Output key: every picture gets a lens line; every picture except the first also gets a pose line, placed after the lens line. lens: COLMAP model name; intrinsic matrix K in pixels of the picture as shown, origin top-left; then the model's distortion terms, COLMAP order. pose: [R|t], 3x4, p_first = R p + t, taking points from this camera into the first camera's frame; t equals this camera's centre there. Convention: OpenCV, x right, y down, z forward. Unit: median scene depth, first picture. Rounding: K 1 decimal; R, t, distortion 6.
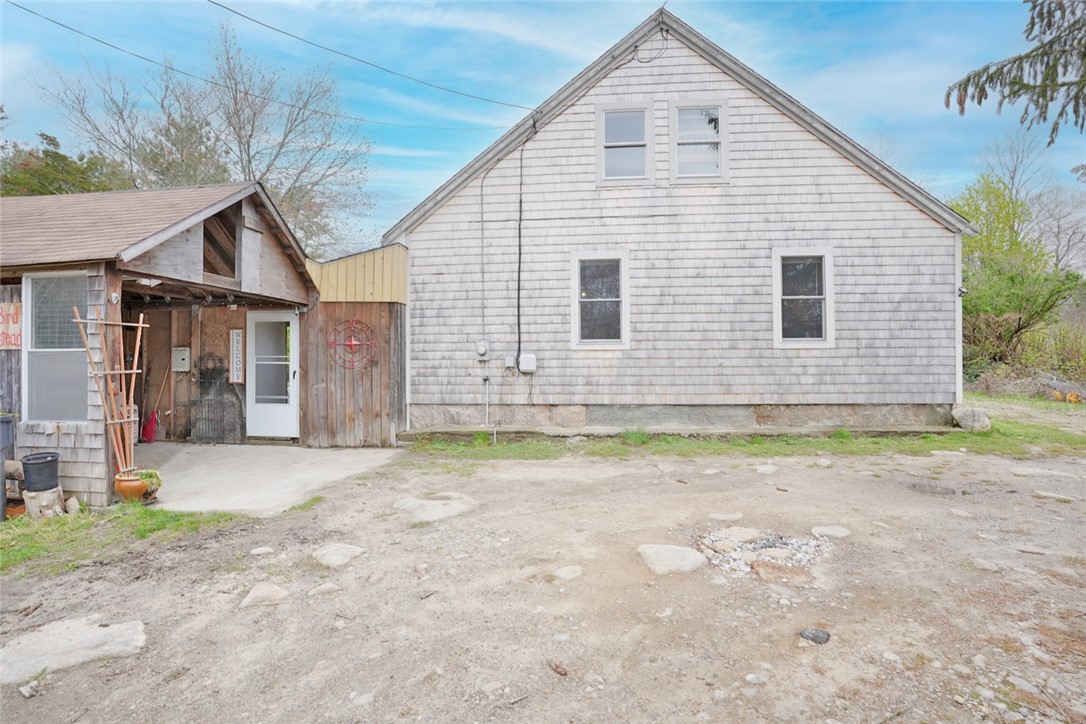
lens RADIAL K [[534.6, 0, 543.0], [0, 534.6, 362.0], [0, 0, 1]] dist [-0.037381, 0.000670]
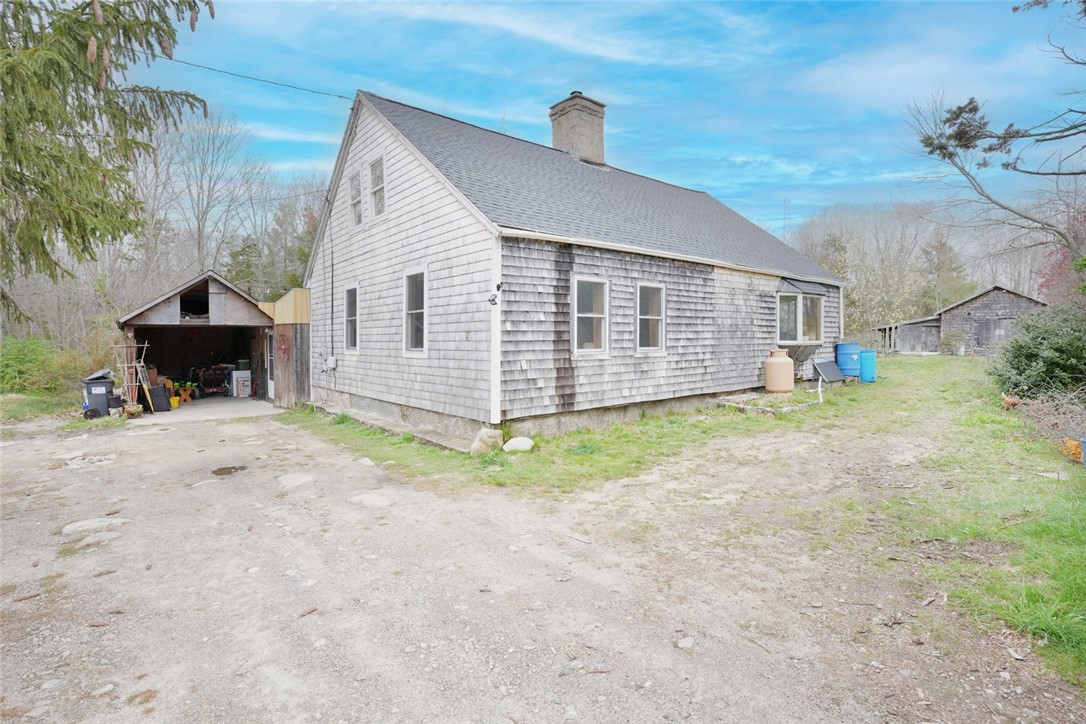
lens RADIAL K [[519.2, 0, 543.0], [0, 519.2, 362.0], [0, 0, 1]] dist [0.000637, -0.000472]
pose [[0.703759, 0.030150, -0.709799, 1.468415], [0.007569, 0.998724, 0.049927, -0.070223], [0.710399, -0.040509, 0.702633, 0.426742]]
